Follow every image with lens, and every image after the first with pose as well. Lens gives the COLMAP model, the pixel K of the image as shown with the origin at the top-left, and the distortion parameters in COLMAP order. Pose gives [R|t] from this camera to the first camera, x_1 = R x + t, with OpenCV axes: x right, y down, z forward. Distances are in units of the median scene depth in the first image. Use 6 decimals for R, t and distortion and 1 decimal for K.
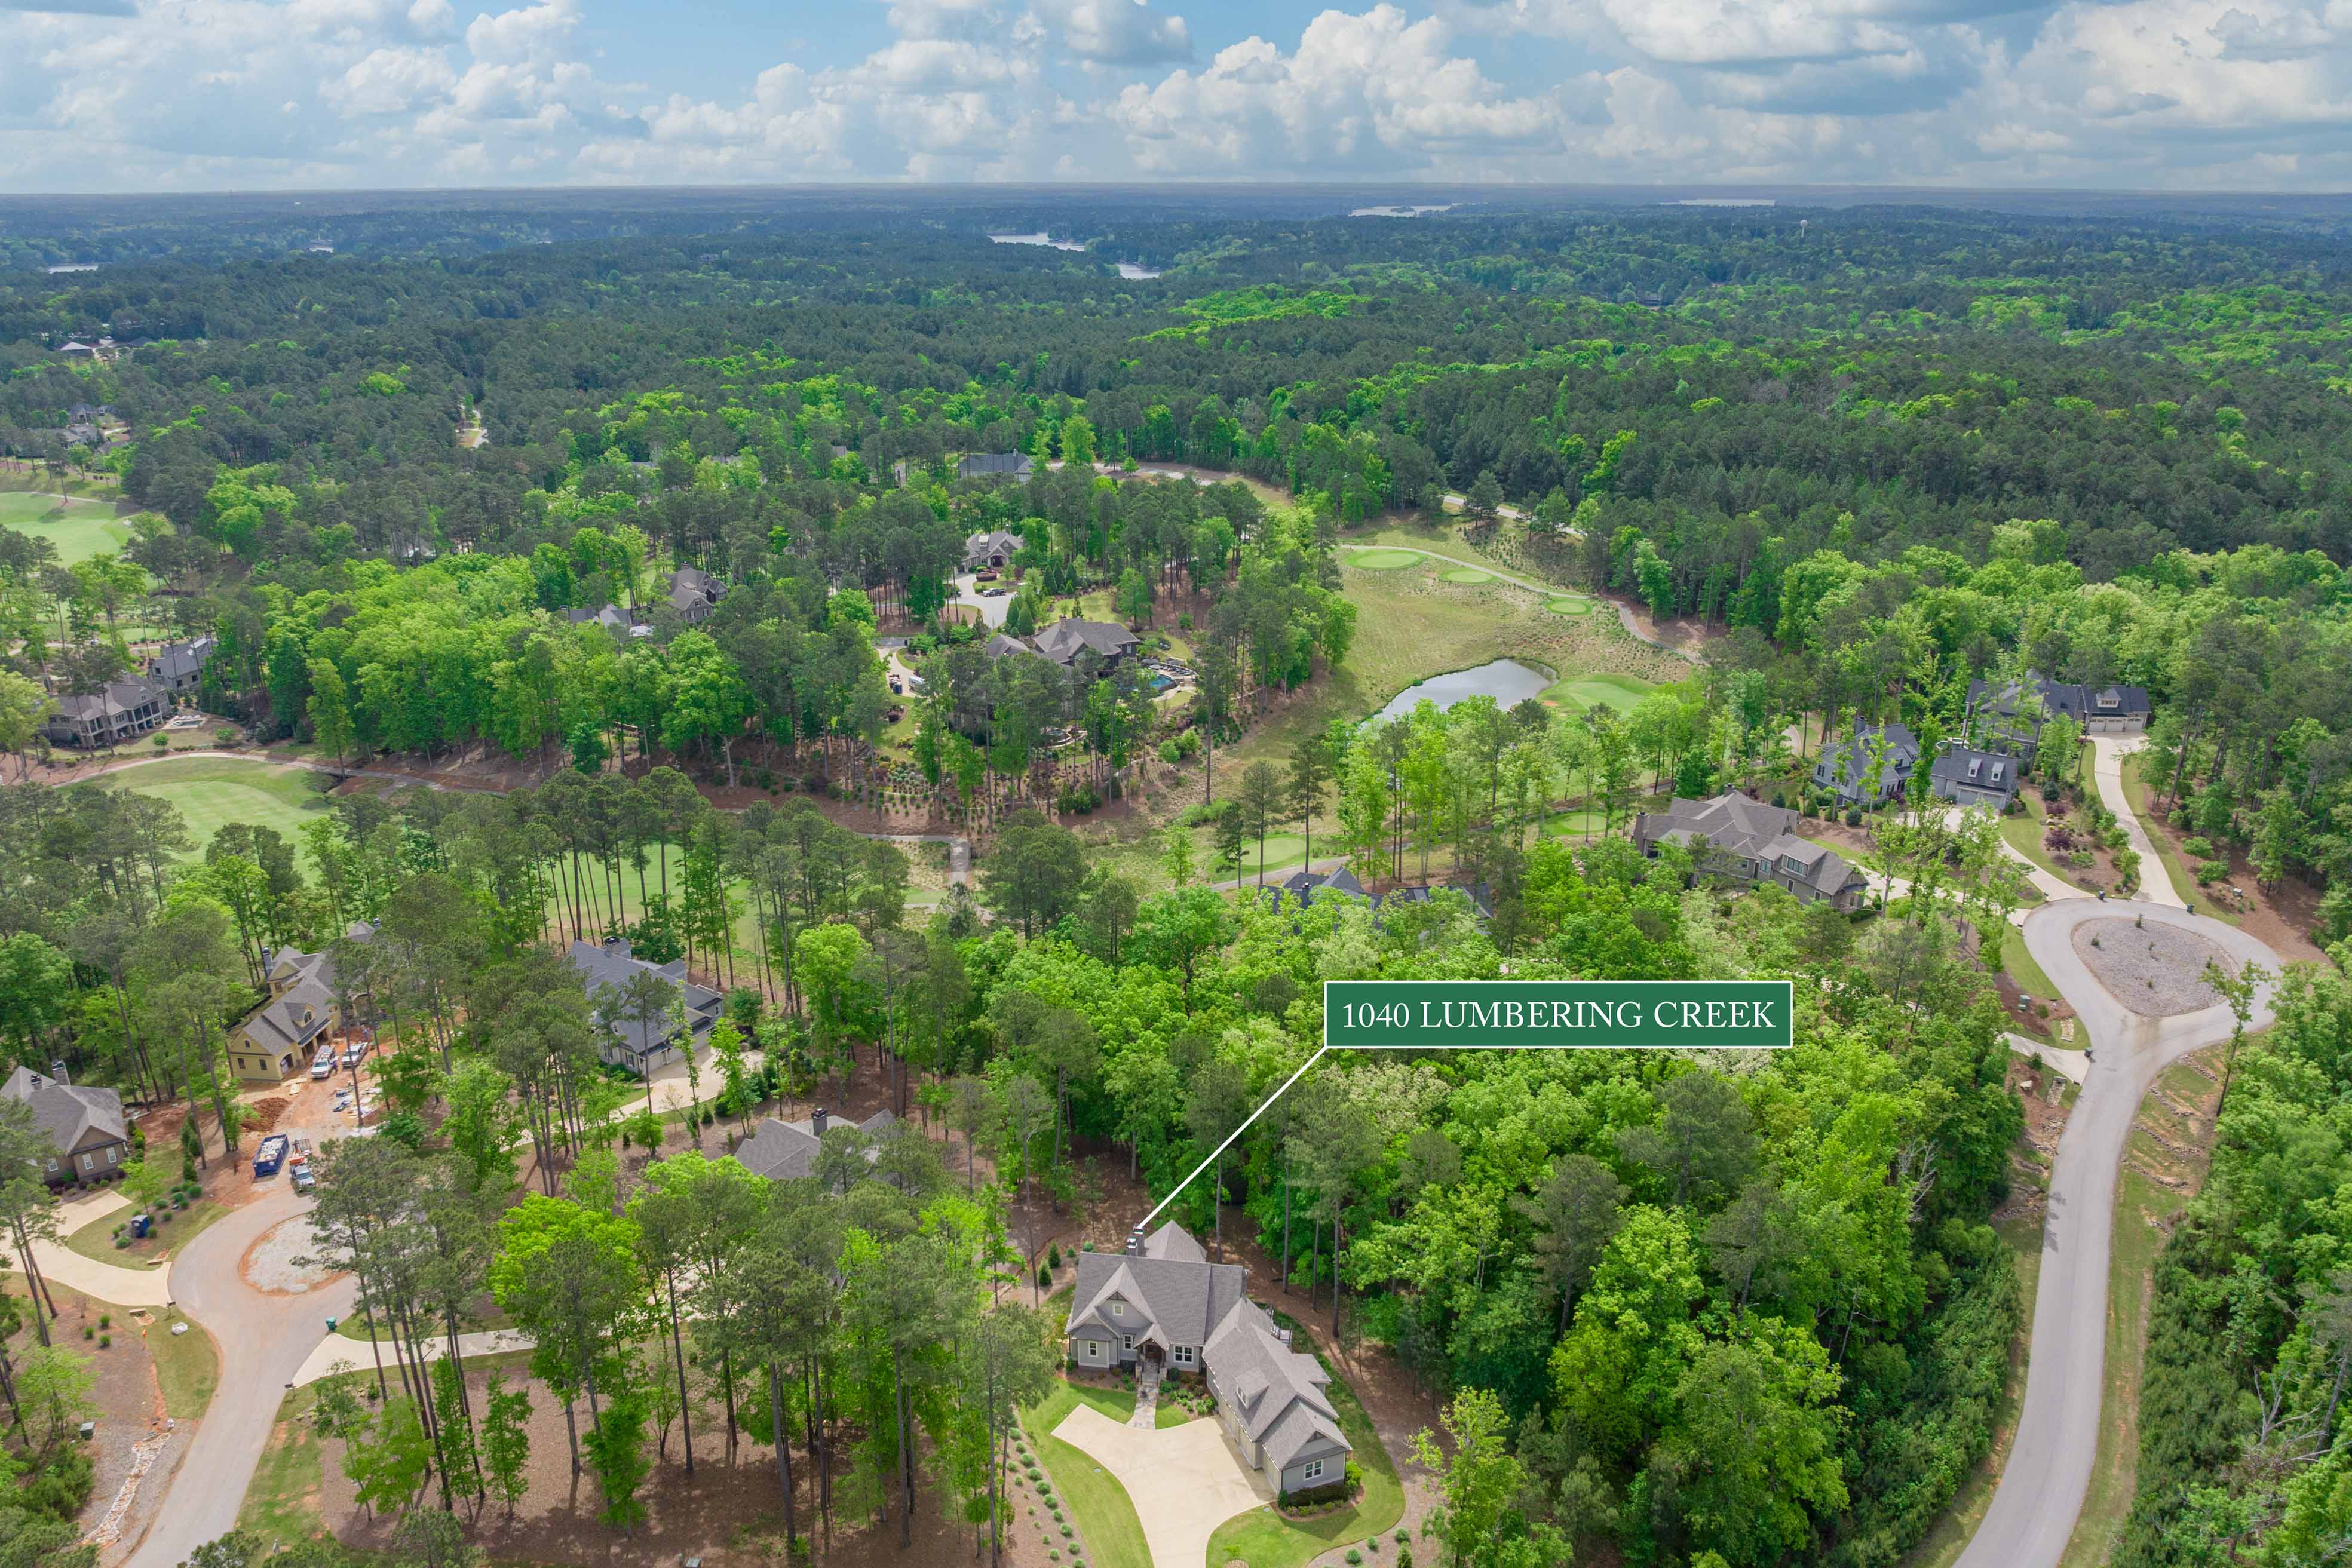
lens RADIAL K [[1758.5, 0, 1171.6], [0, 1758.5, 741.2], [0, 0, 1]] dist [-0.016714, -0.049648]
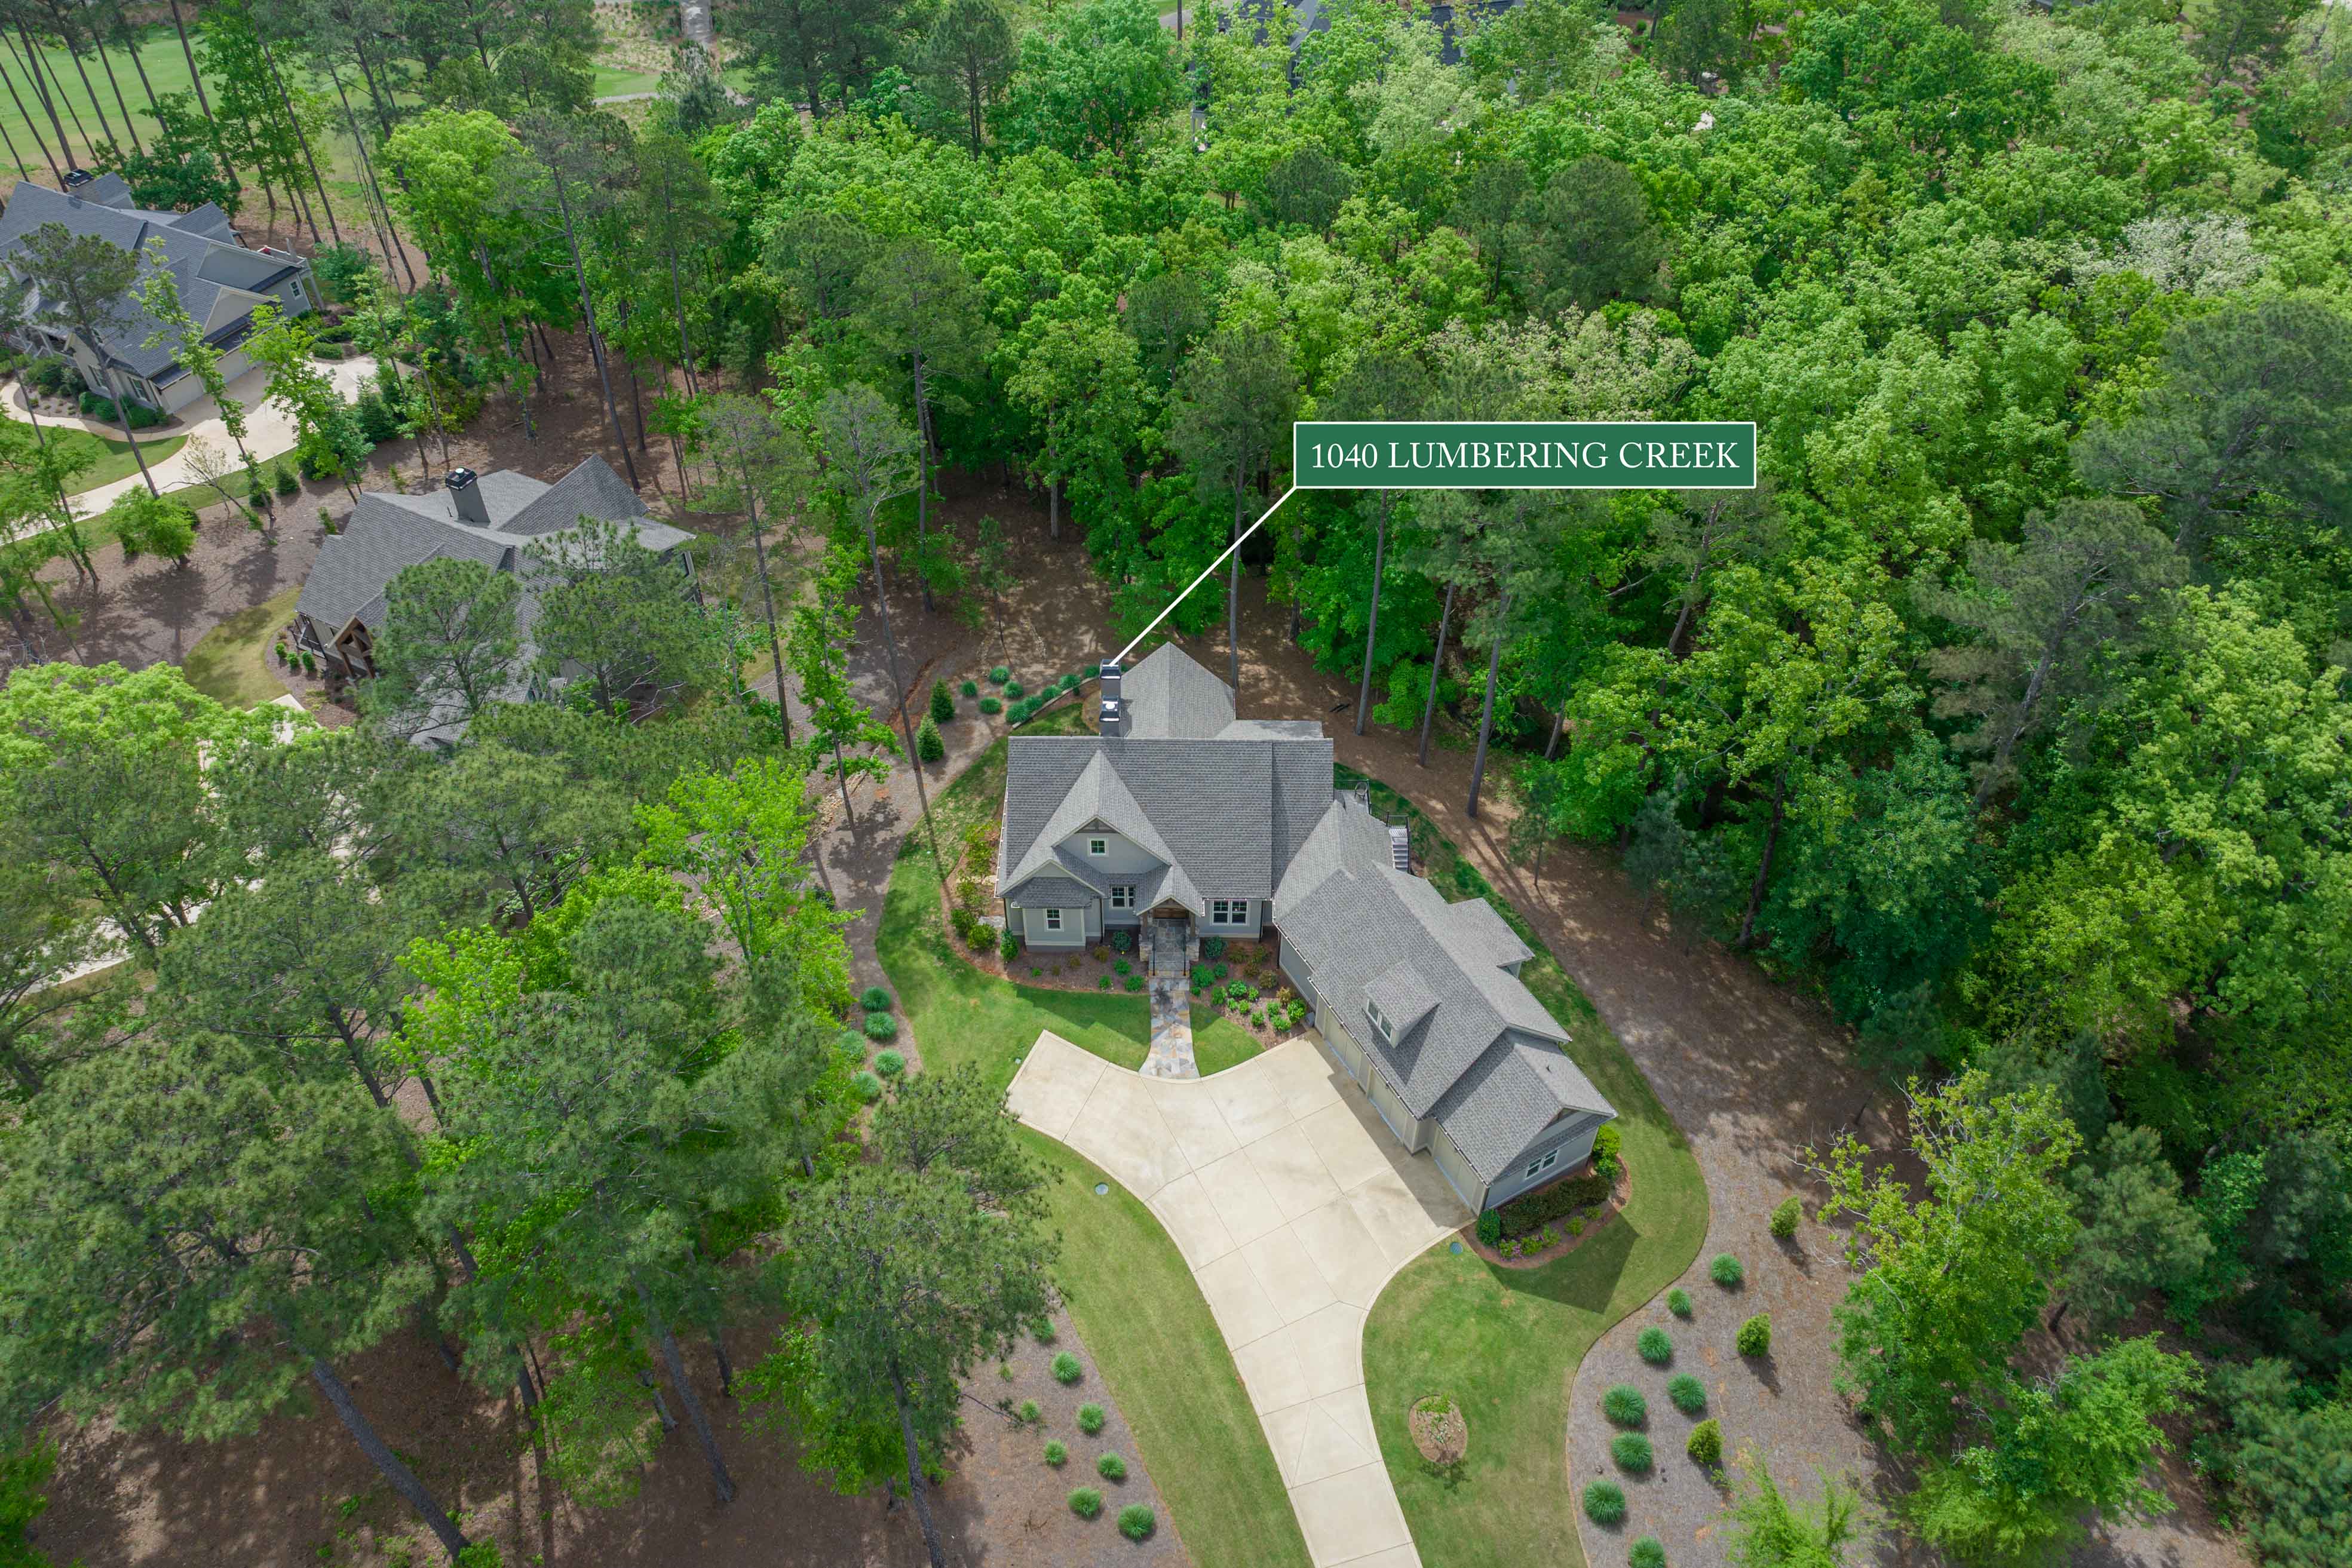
lens RADIAL K [[1758.5, 0, 1171.6], [0, 1758.5, 741.2], [0, 0, 1]] dist [-0.016714, -0.049648]
pose [[0.992166, -0.087150, 0.089509, -0.047075], [0.041798, 0.906767, 0.419556, 0.078313], [-0.117728, -0.412528, 0.903305, 0.502402]]
